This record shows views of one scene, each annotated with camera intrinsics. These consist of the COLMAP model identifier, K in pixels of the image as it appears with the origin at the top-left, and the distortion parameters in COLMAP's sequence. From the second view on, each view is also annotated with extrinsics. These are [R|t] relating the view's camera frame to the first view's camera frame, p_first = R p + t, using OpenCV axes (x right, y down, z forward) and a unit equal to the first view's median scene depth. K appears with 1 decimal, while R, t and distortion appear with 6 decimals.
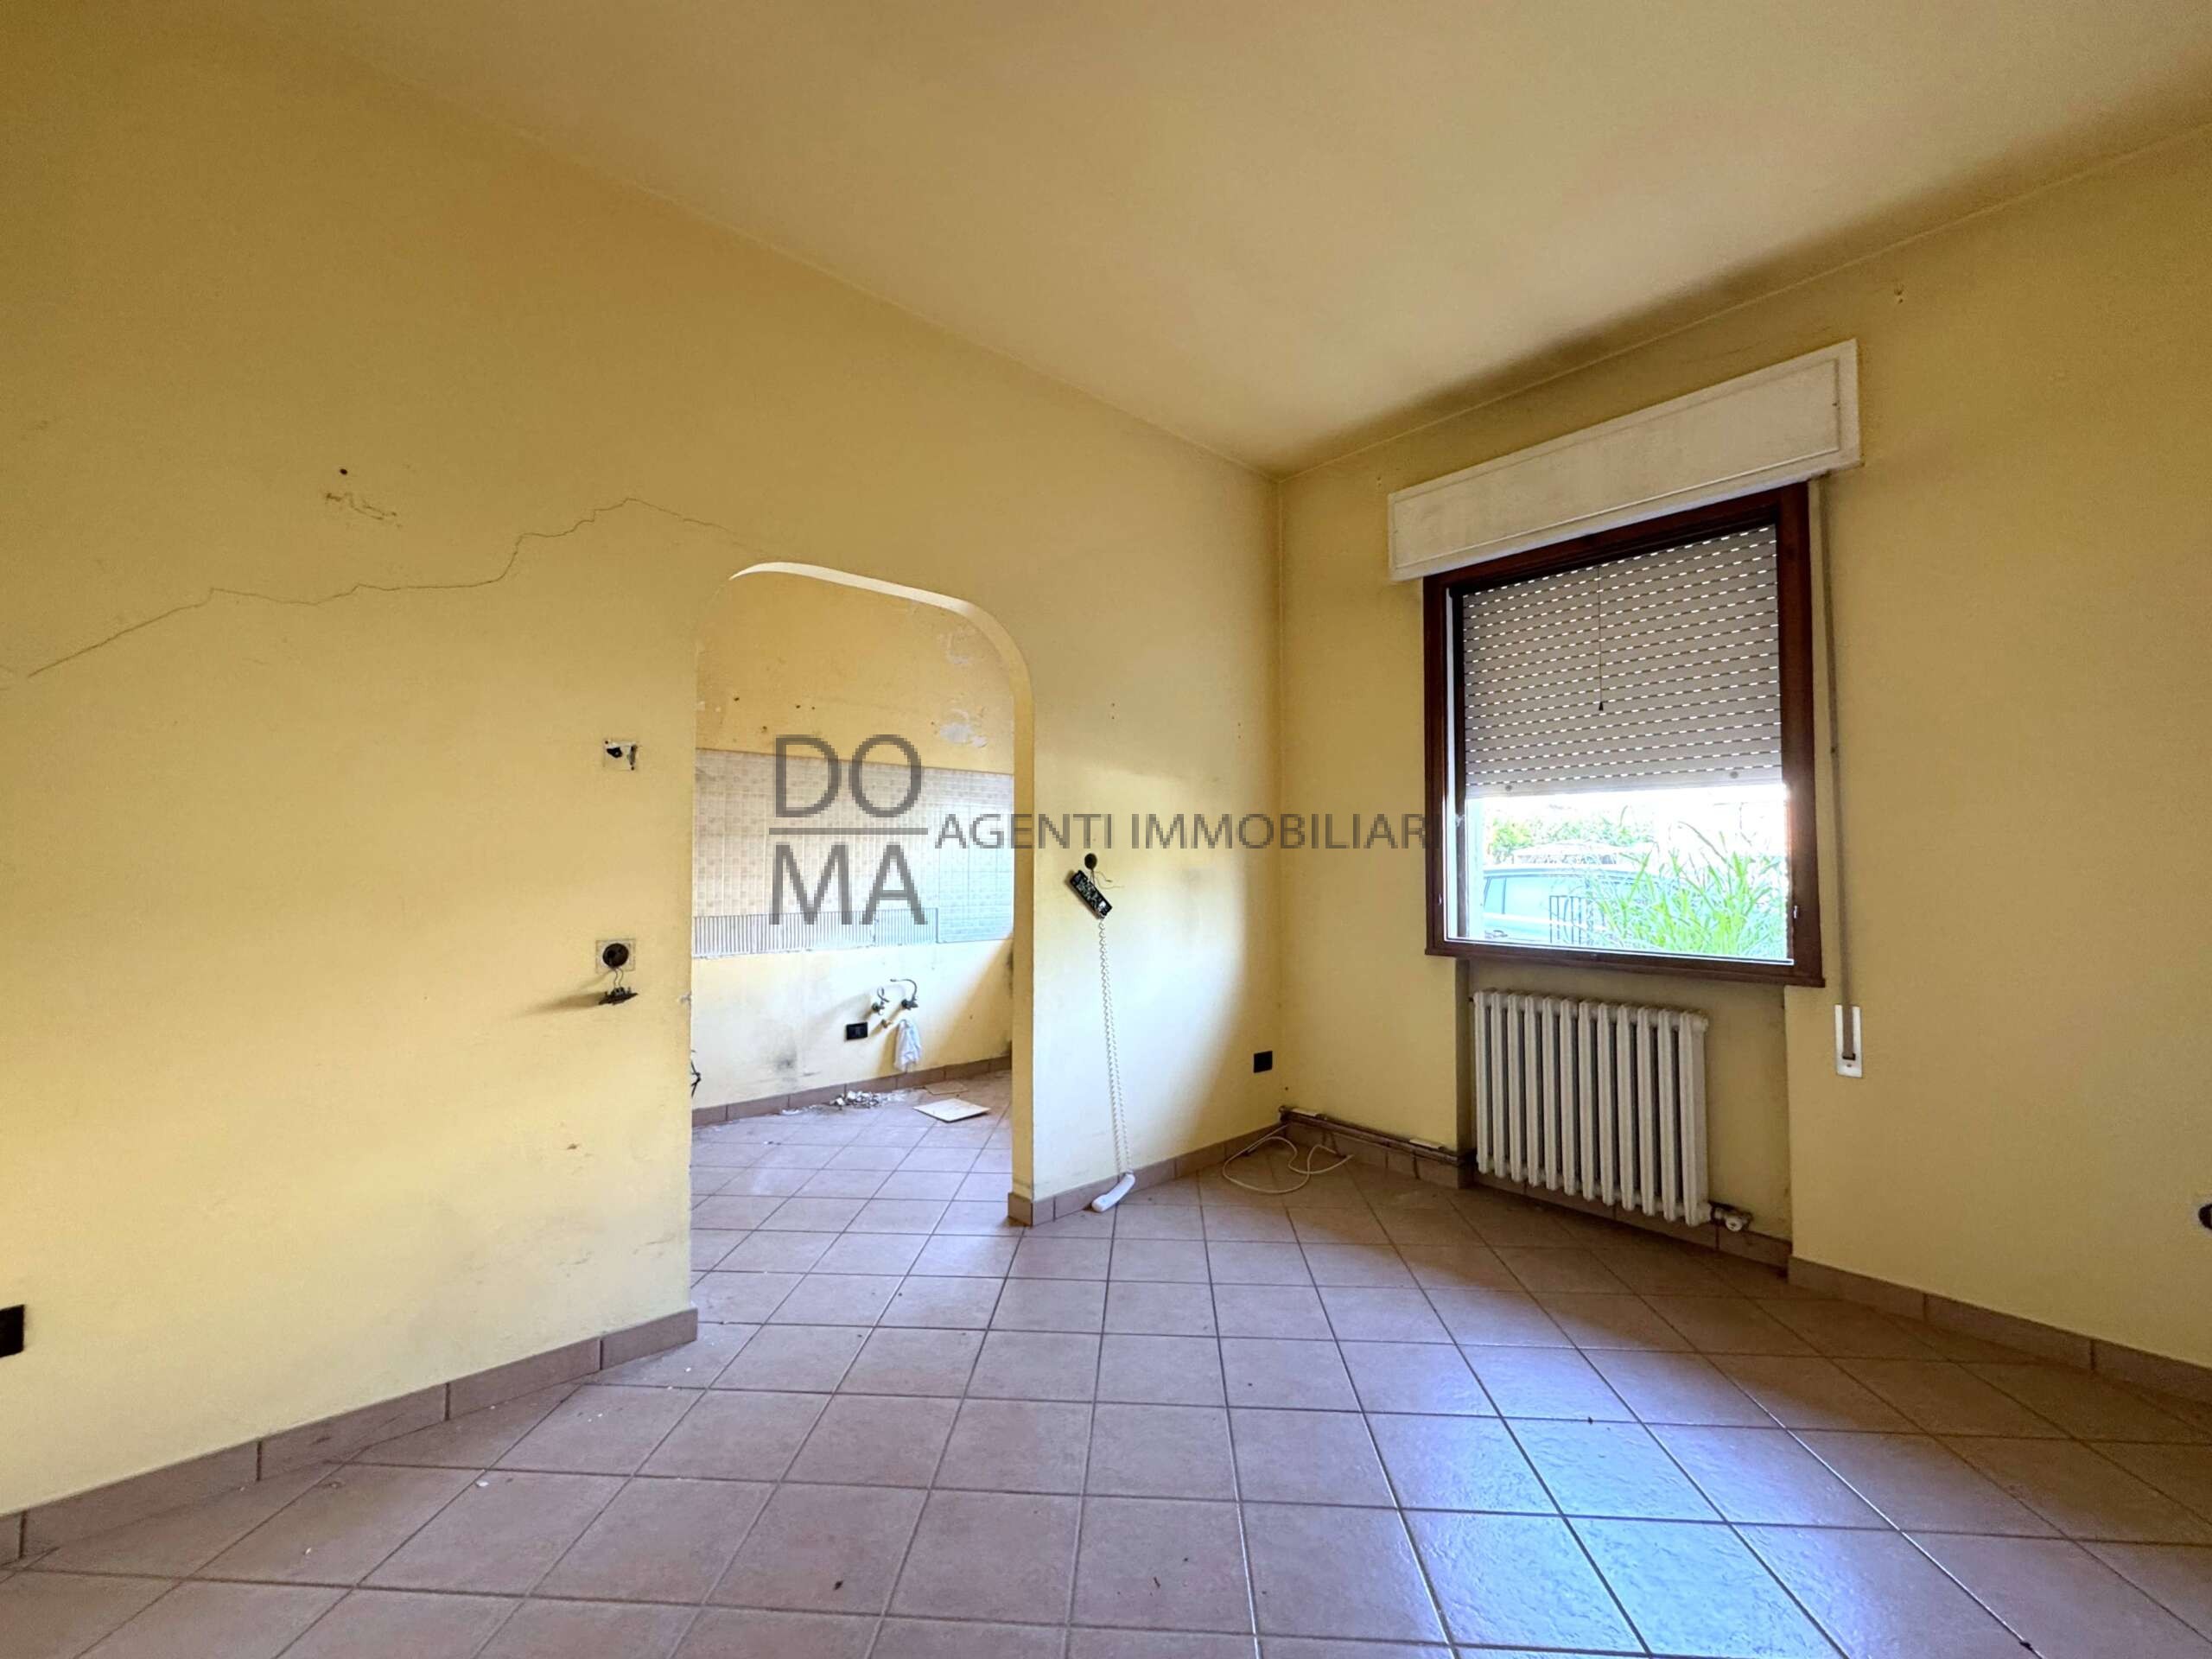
lens RADIAL K [[899.6, 0, 1112.3], [0, 899.6, 813.0], [0, 0, 1]] dist [-0.003290, -0.000585]
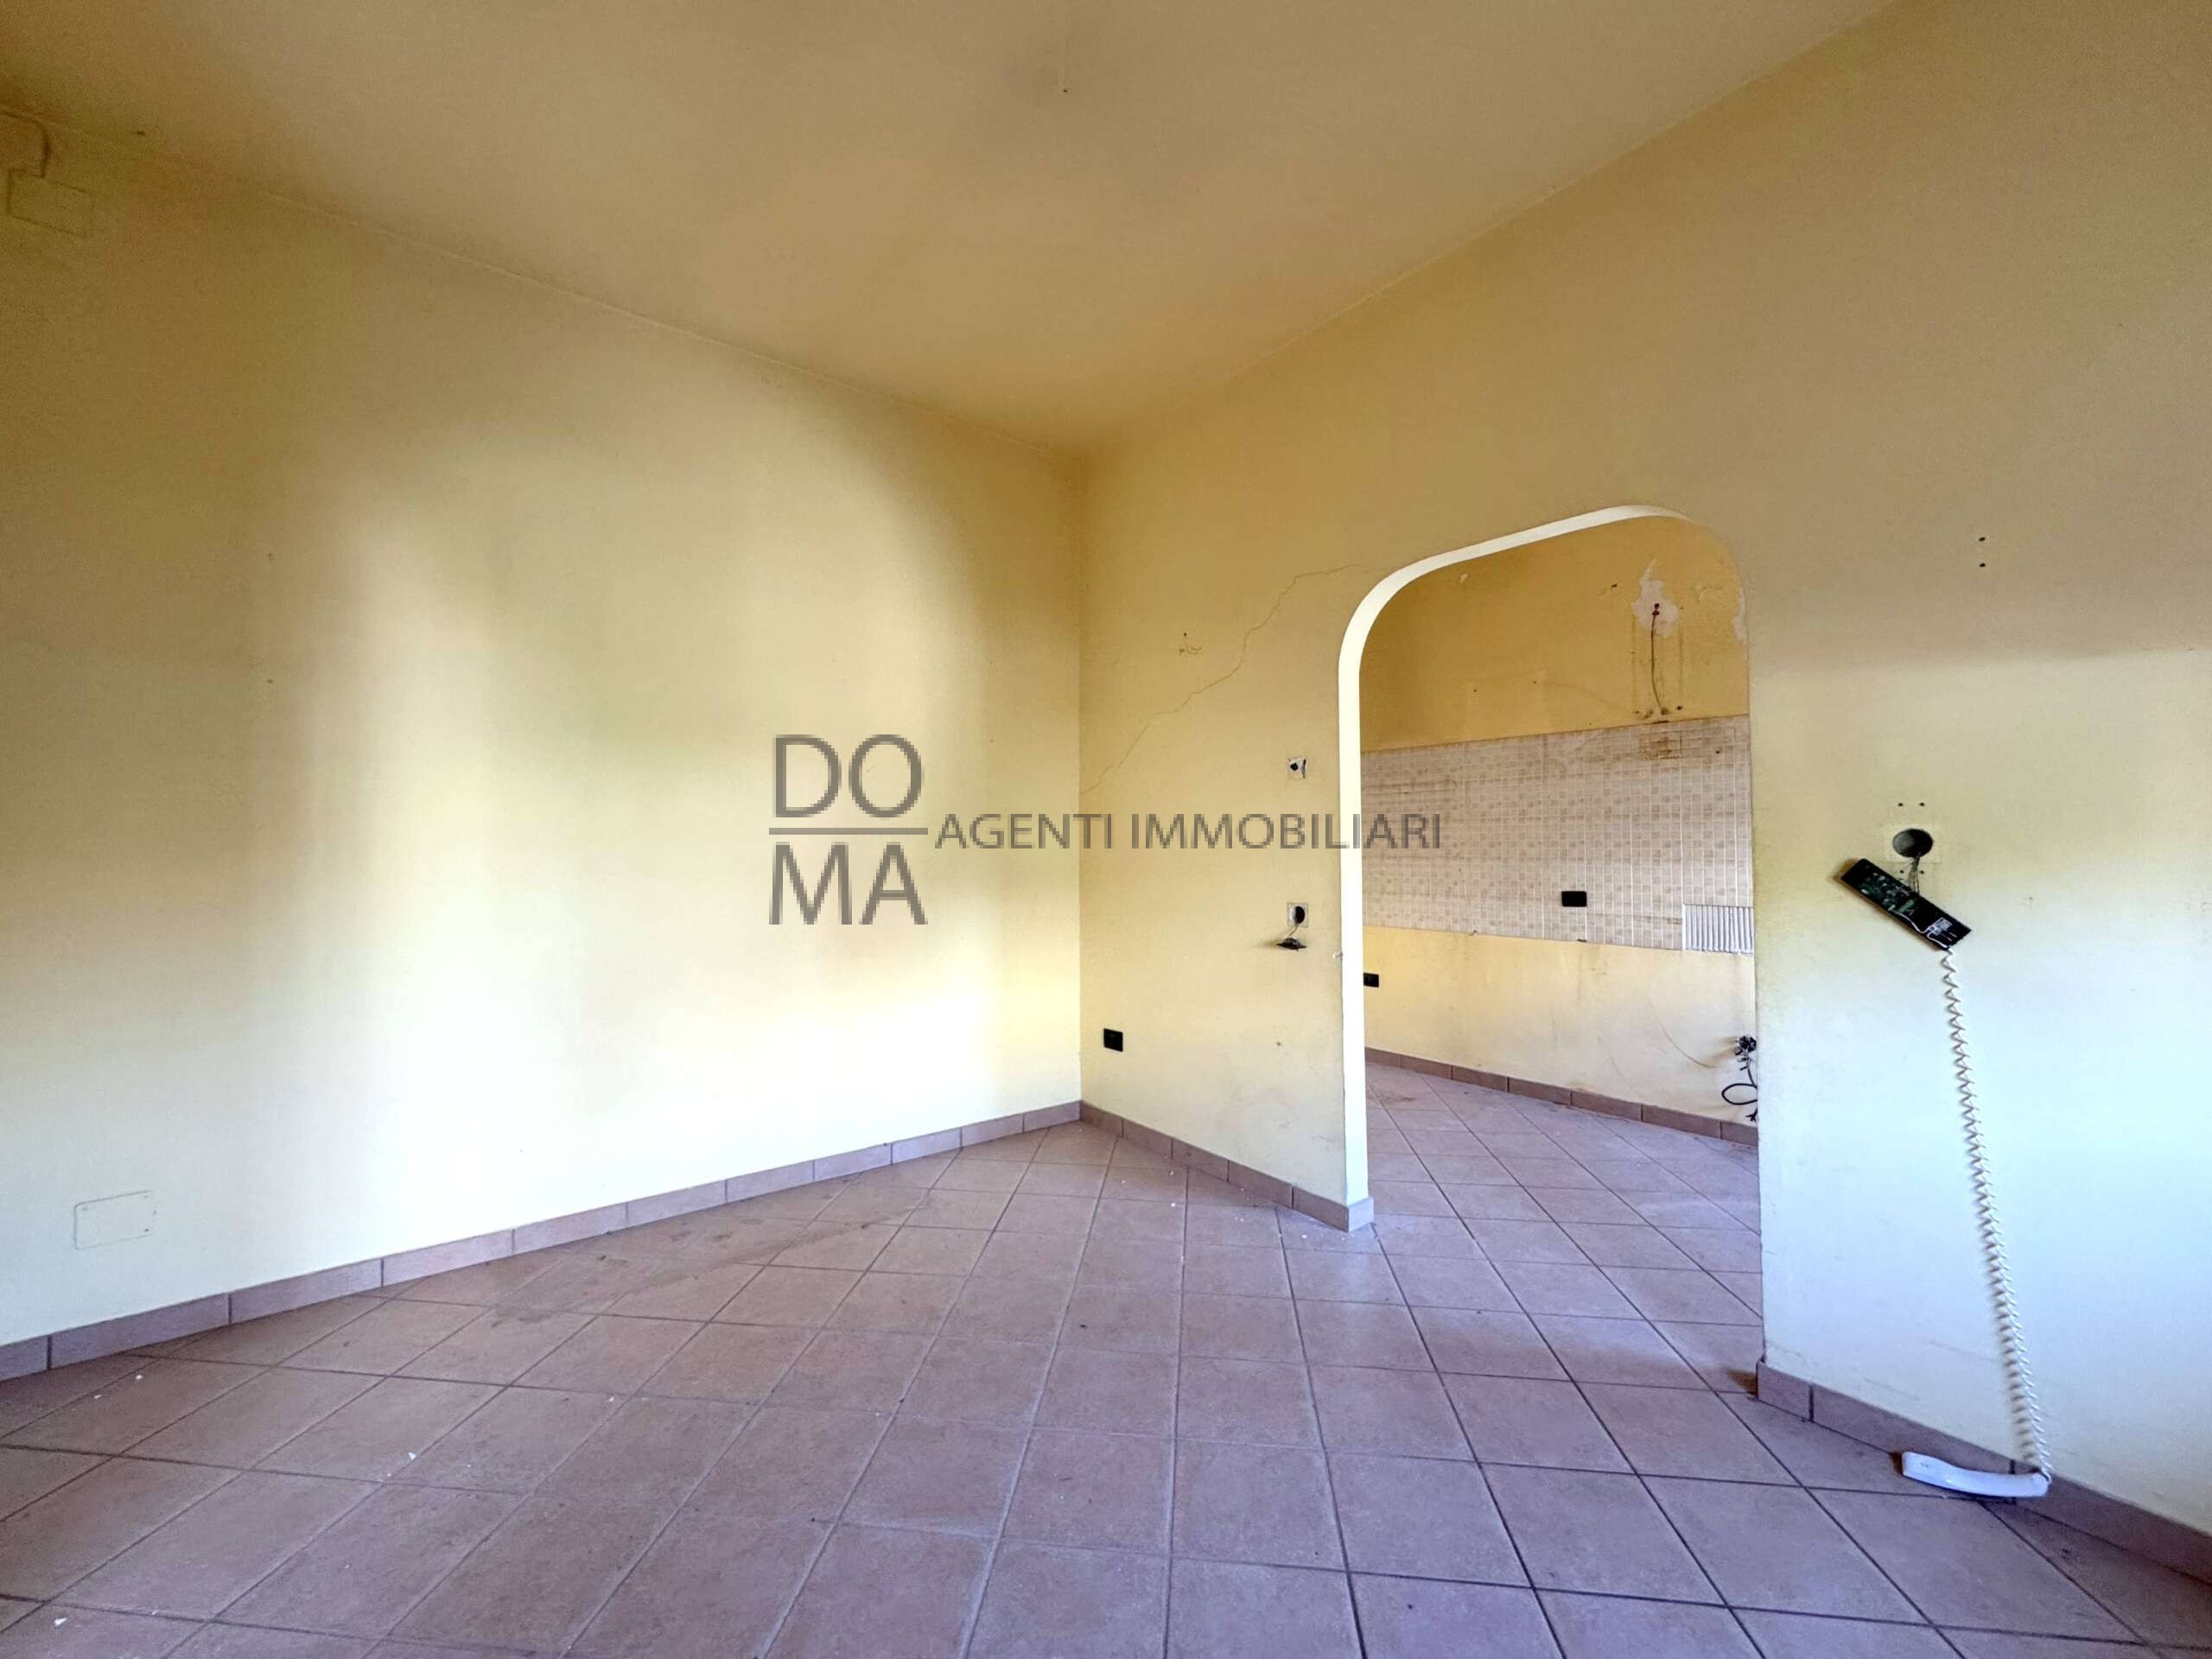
lens RADIAL K [[899.6, 0, 1112.3], [0, 899.6, 813.0], [0, 0, 1]] dist [-0.003290, -0.000585]
pose [[-0.073687, -0.036350, -0.996619, 0.577925], [0.059640, 0.997386, -0.040787, 0.029225], [0.995497, -0.062444, -0.071326, 0.567445]]
